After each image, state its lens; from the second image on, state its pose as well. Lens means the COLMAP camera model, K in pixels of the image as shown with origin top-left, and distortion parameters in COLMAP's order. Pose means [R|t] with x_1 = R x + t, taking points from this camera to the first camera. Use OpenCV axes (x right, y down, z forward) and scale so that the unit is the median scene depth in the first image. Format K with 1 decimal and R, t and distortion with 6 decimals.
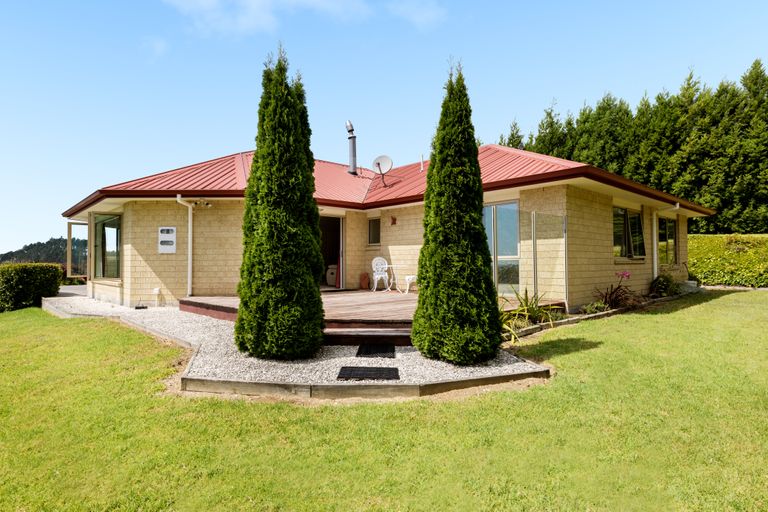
lens RADIAL K [[430.0, 0, 384.5], [0, 430.0, 256.8], [0, 0, 1]] dist [0.026807, -0.001243]
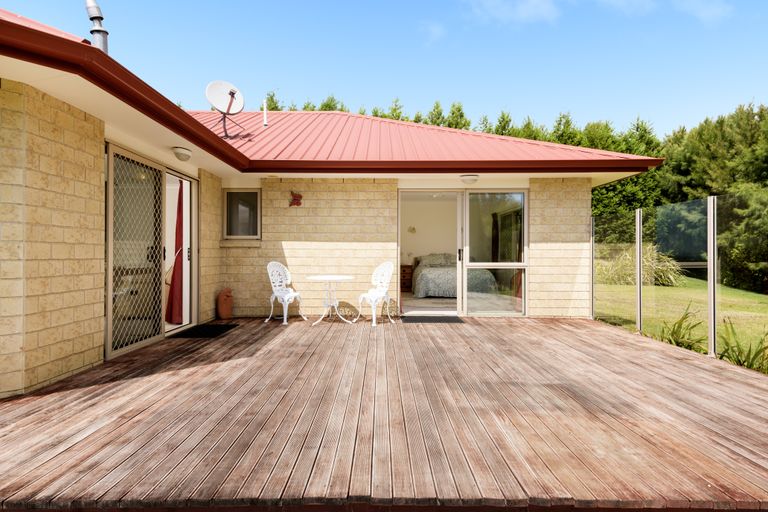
lens RADIAL K [[430.0, 0, 382.4], [0, 430.0, 253.2], [0, 0, 1]] dist [0.026807, -0.001243]
pose [[0.675150, 0.009038, 0.737625, -0.313231], [-0.015453, 0.999879, 0.001892, -0.012322], [-0.737518, -0.012676, 0.675208, 0.490632]]
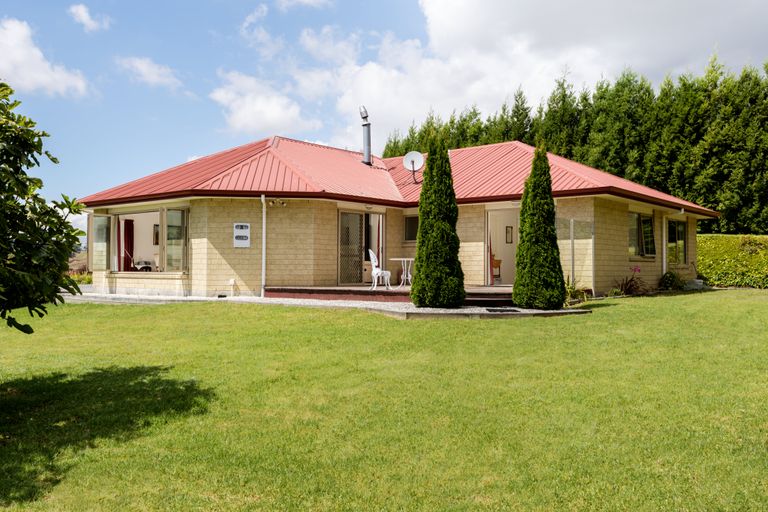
lens RADIAL K [[694.5, 0, 382.8], [0, 694.5, 259.6], [0, 0, 1]] dist [0.014658, 0.039417]
pose [[0.990709, 0.009794, 0.135643, -0.318269], [-0.009812, 0.999952, -0.000533, 0.016514], [-0.135642, -0.000803, 0.990758, -0.638458]]
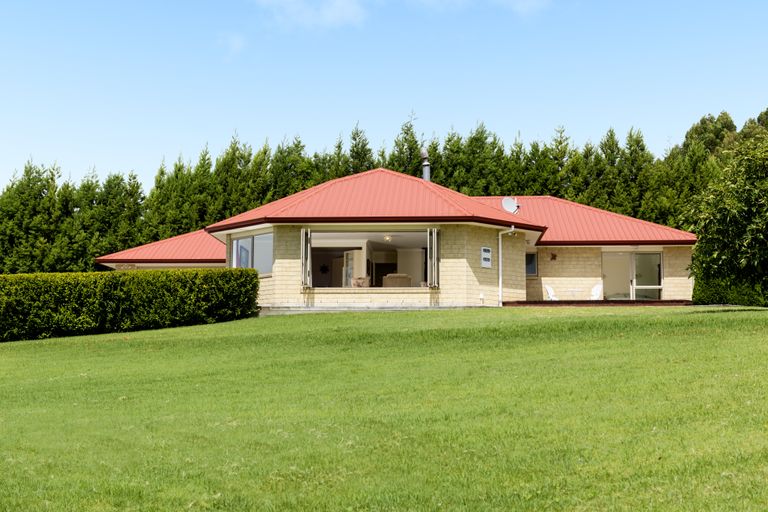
lens RADIAL K [[1211.3, 0, 382.7], [0, 1211.3, 256.2], [0, 0, 1]] dist [0.026779, 0.000000]
pose [[0.713195, 0.087262, 0.695513, -2.659053], [-0.015751, 0.993966, -0.108556, 0.291505], [-0.700789, 0.066466, 0.710266, -1.108649]]
